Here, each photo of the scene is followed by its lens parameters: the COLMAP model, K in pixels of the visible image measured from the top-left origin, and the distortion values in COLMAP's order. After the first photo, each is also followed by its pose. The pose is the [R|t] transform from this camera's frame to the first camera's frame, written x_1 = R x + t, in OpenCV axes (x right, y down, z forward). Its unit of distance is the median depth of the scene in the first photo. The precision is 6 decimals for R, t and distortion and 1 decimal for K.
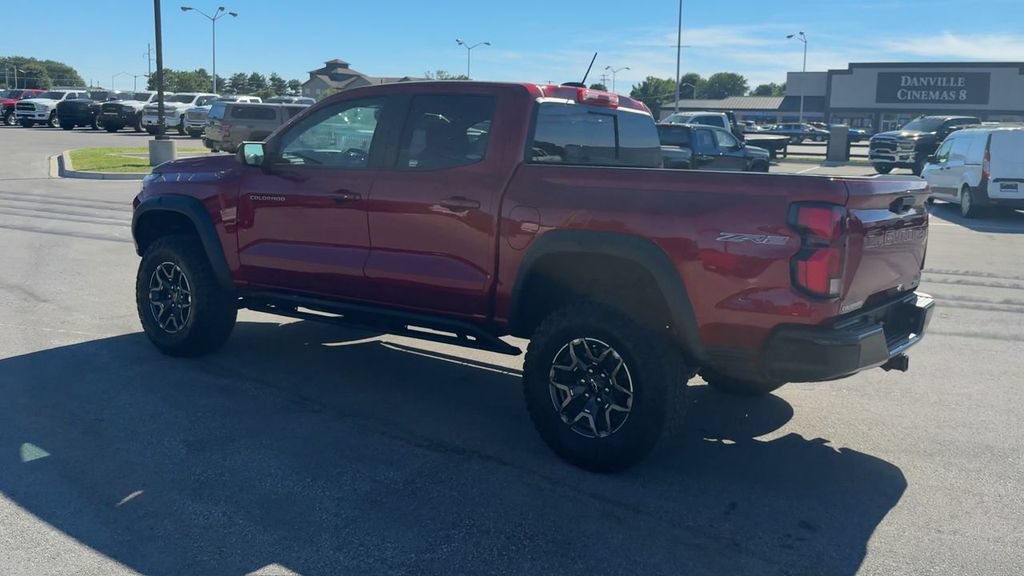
lens RADIAL K [[870.2, 0, 610.0], [0, 870.2, 247.9], [0, 0, 1]] dist [0.130172, -0.209007]
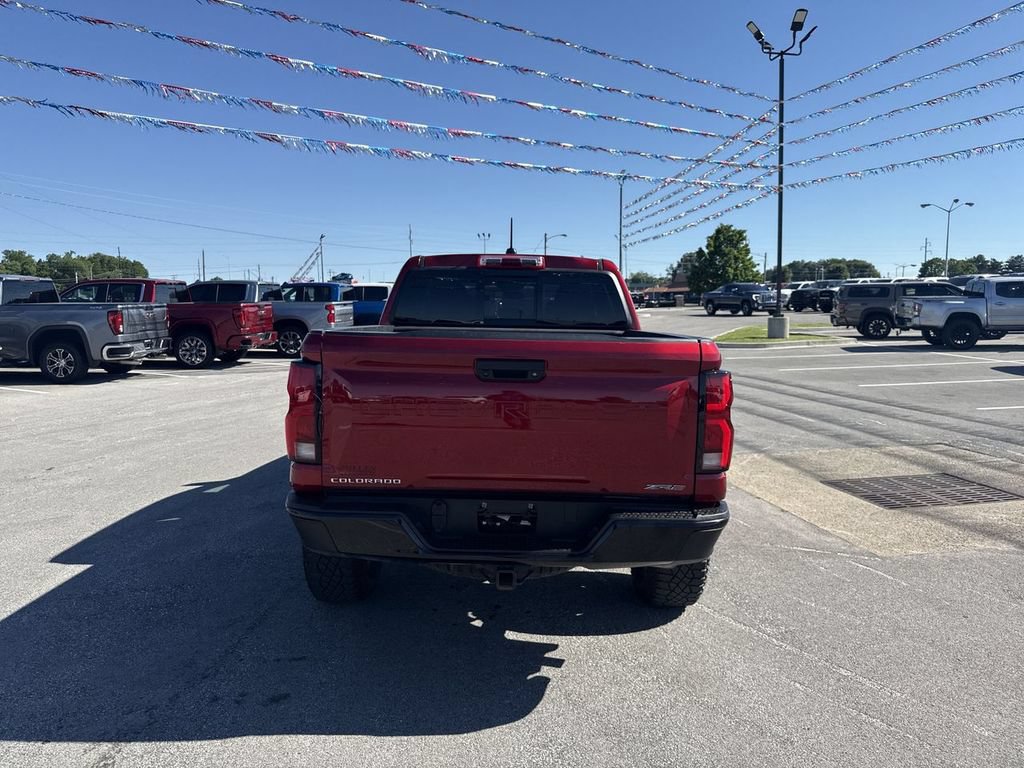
lens RADIAL K [[718.3, 0, 509.9], [0, 718.3, 379.9], [0, 0, 1]] dist [0.119104, -0.209472]
pose [[0.535729, 0.047268, -0.843066, 0.180841], [-0.079682, 0.996806, 0.005253, -0.009177], [0.840622, 0.064363, 0.537785, 0.139490]]
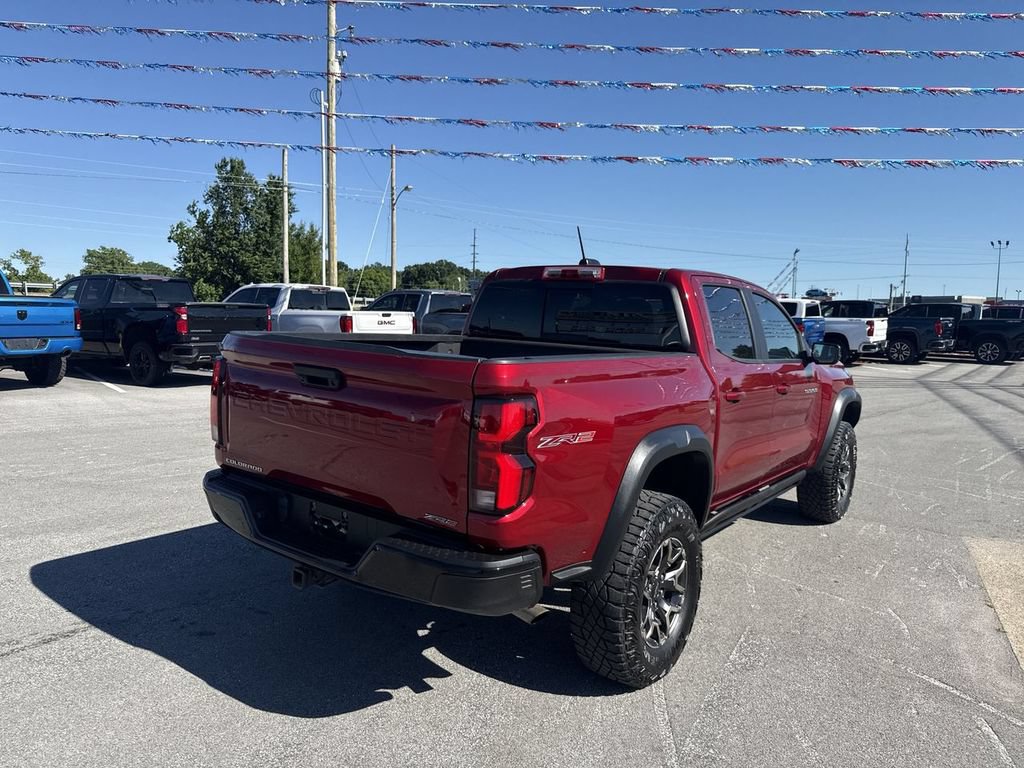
lens RADIAL K [[721.9, 0, 511.6], [0, 721.9, 378.3], [0, 0, 1]] dist [0.055878, -0.088874]
pose [[-0.079202, 0.045645, -0.995813, 0.202545], [-0.151305, 0.986827, 0.057267, -0.023294], [0.985309, 0.155207, -0.071252, 0.255565]]
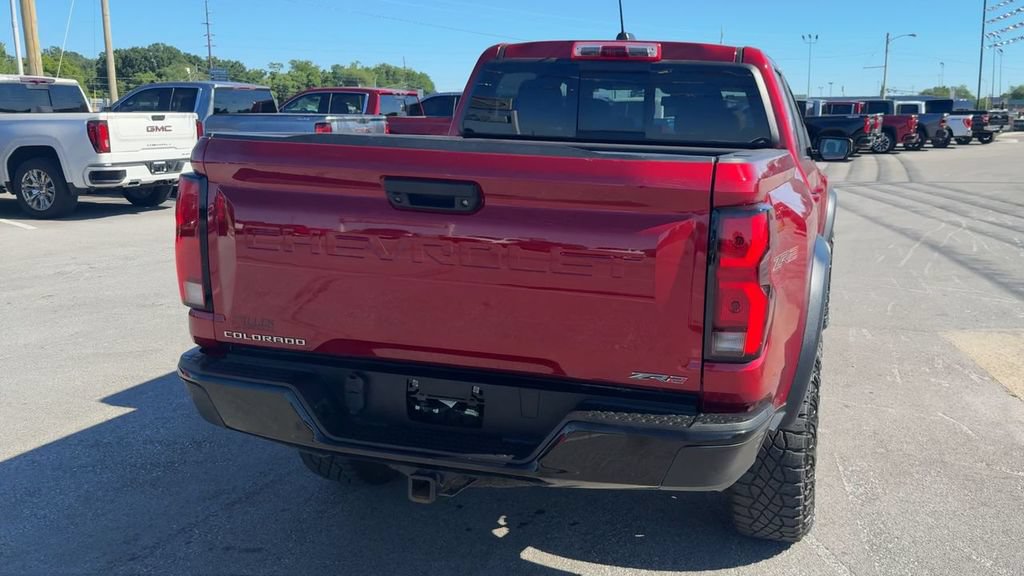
lens RADIAL K [[855.4, 0, 636.0], [0, 855.4, 285.4], [0, 0, 1]] dist [0.072742, -0.126812]
pose [[0.320122, 0.138968, -0.937129, 0.181481], [-0.113303, 0.987699, 0.107763, -0.013582], [0.940577, 0.071682, 0.331929, 0.199155]]
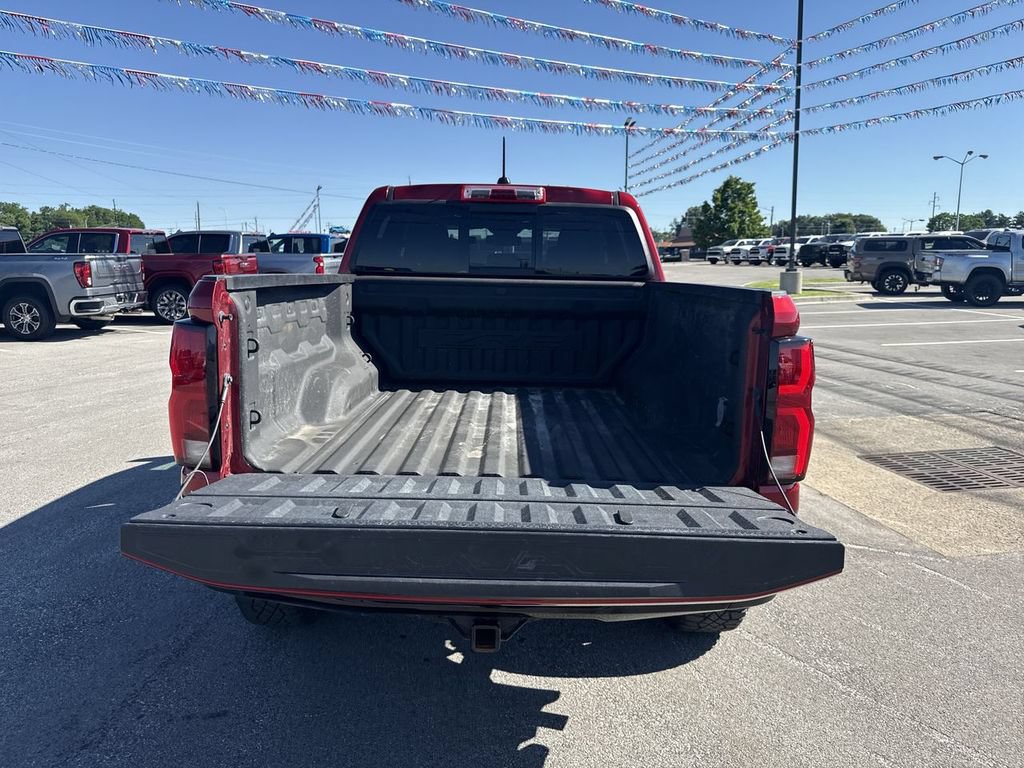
lens RADIAL K [[721.9, 0, 511.6], [0, 721.9, 378.3], [0, 0, 1]] dist [0.055878, -0.088874]
pose [[0.535214, 0.098104, -0.839000, 0.146770], [-0.082237, 0.994566, 0.063834, -0.011011], [0.840704, 0.034832, 0.540374, 0.164003]]
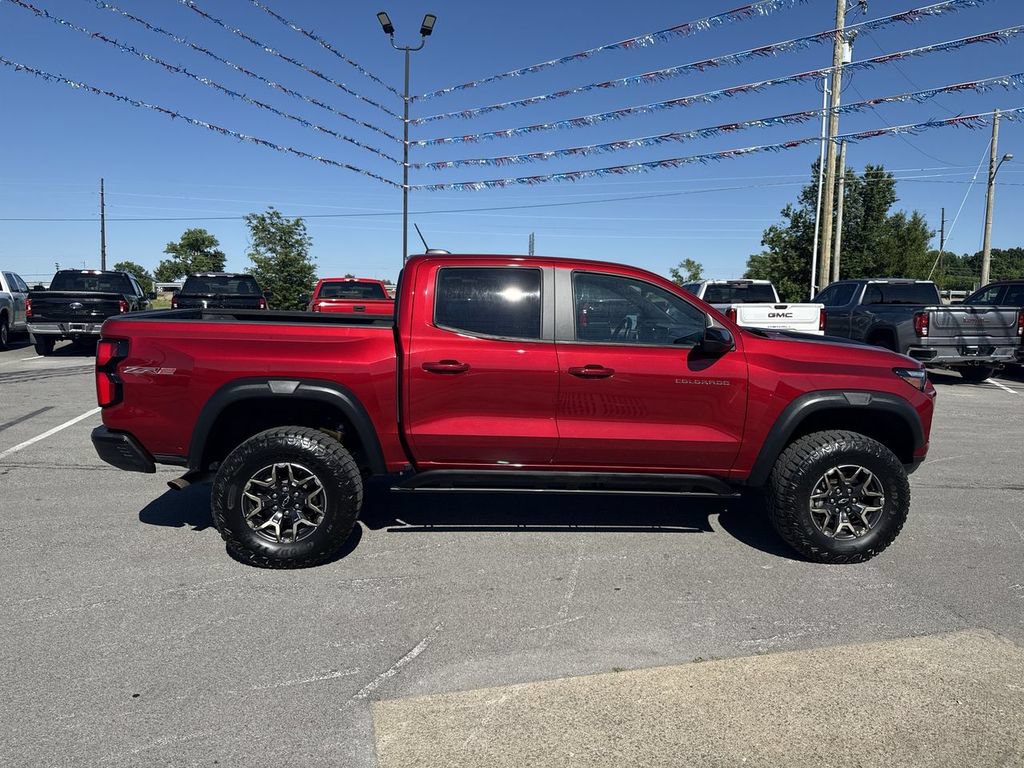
lens RADIAL K [[742.4, 0, 539.4], [0, 742.4, 358.5], [0, 0, 1]] dist [0.028418, -0.001868]
pose [[-0.798528, -0.005333, -0.601934, 0.116176], [-0.120319, 0.981196, 0.150923, -0.054158], [0.589810, 0.192940, -0.784154, 0.481714]]
